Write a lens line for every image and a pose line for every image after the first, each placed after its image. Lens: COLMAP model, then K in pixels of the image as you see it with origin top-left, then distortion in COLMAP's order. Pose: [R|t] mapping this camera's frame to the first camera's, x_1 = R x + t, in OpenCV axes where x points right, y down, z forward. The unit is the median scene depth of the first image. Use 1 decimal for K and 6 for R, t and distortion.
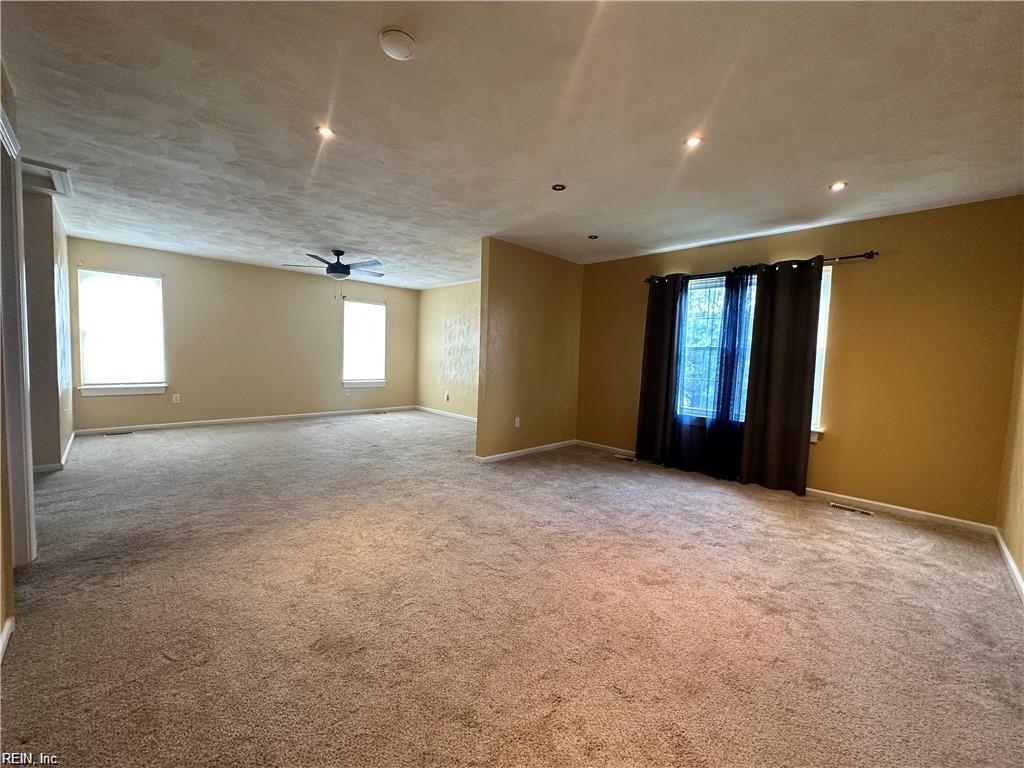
lens RADIAL K [[408.7, 0, 512.4], [0, 408.7, 385.4], [0, 0, 1]] dist [-0.002771, 0.001256]
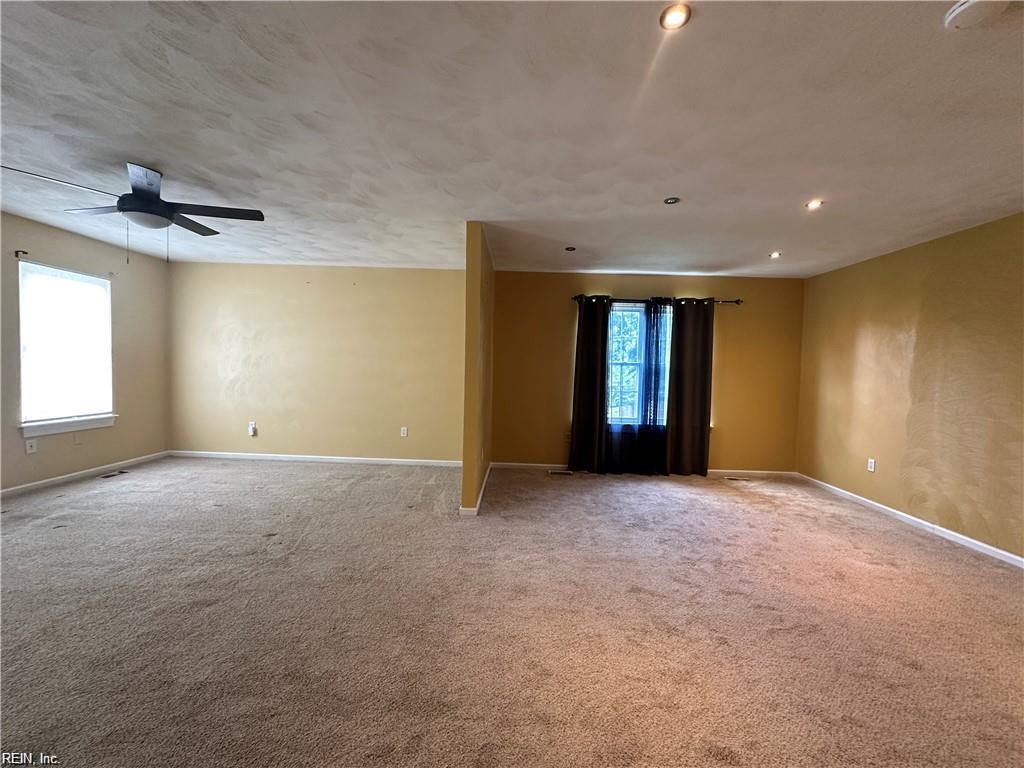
lens RADIAL K [[408.7, 0, 512.9], [0, 408.7, 384.4], [0, 0, 1]] dist [-0.002771, 0.001256]
pose [[0.717937, -0.041919, 0.694845, -0.571293], [0.046487, 0.998844, 0.012227, -0.064208], [-0.694555, 0.023523, 0.719055, 0.410426]]
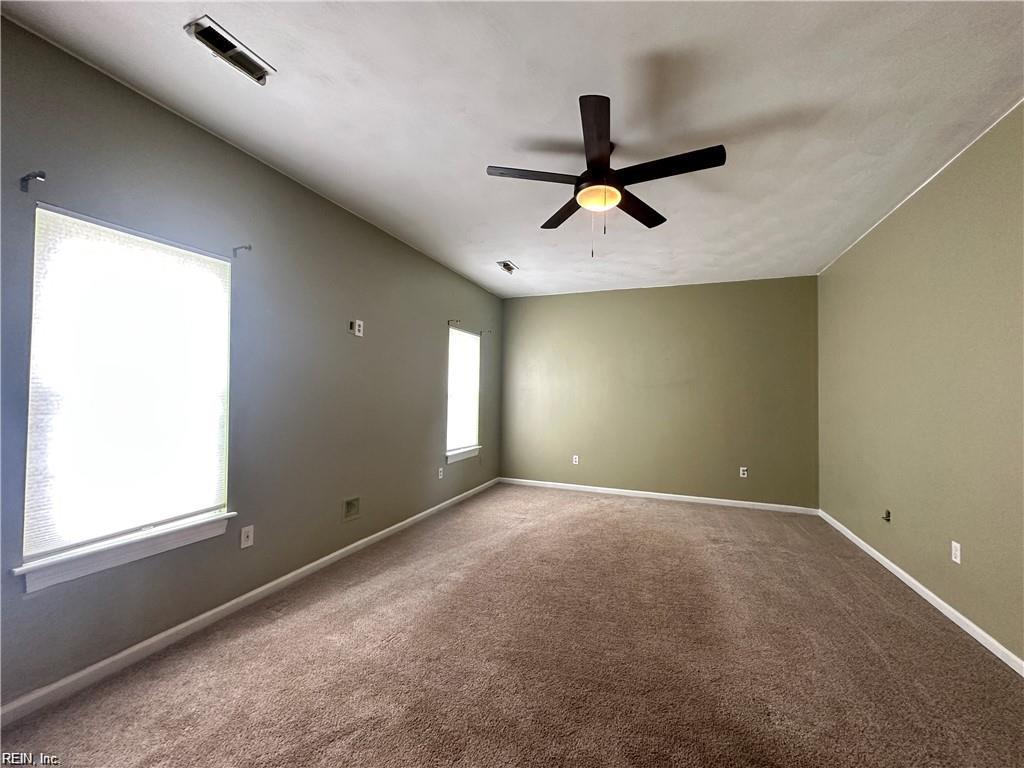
lens RADIAL K [[408.7, 0, 513.3], [0, 408.7, 380.1], [0, 0, 1]] dist [-0.002771, 0.001256]
pose [[0.913606, -0.007171, 0.406538, -0.997898], [0.045572, 0.995351, -0.084854, -0.115057], [-0.404039, 0.096050, 0.909685, 0.649569]]
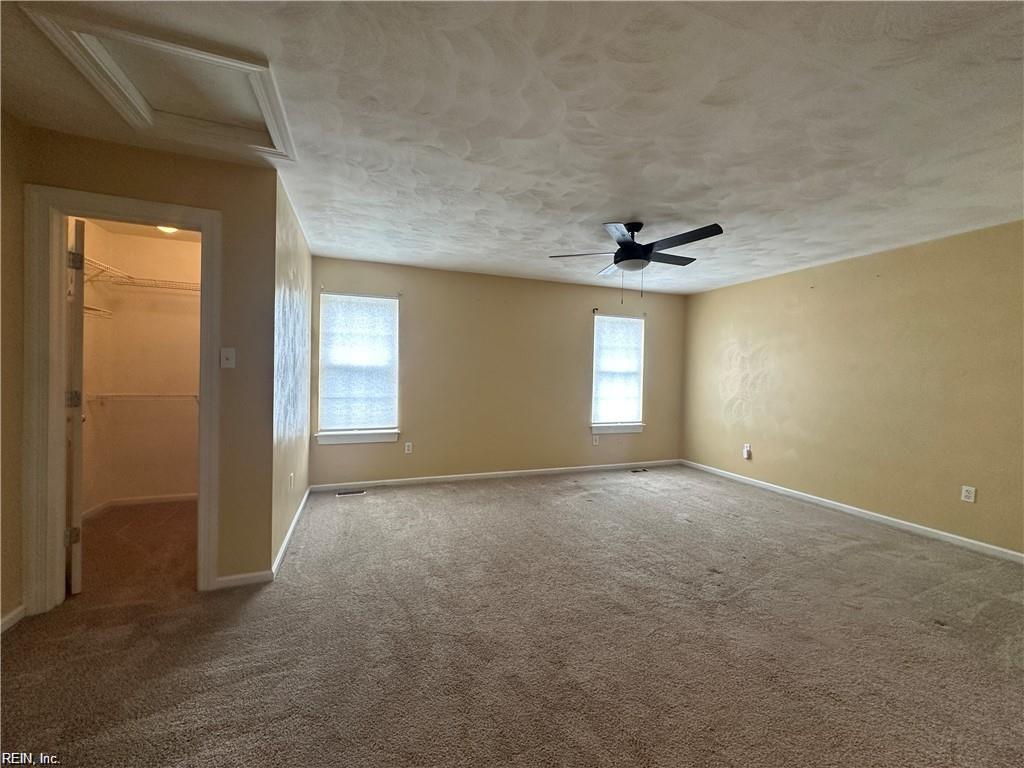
lens RADIAL K [[408.7, 0, 513.5], [0, 408.7, 384.8], [0, 0, 1]] dist [-0.002771, 0.001256]
pose [[0.913229, -0.006059, -0.407402, -0.423427], [-0.017668, 0.998360, -0.054453, -0.068458], [0.407064, 0.056926, 0.911624, 0.477255]]
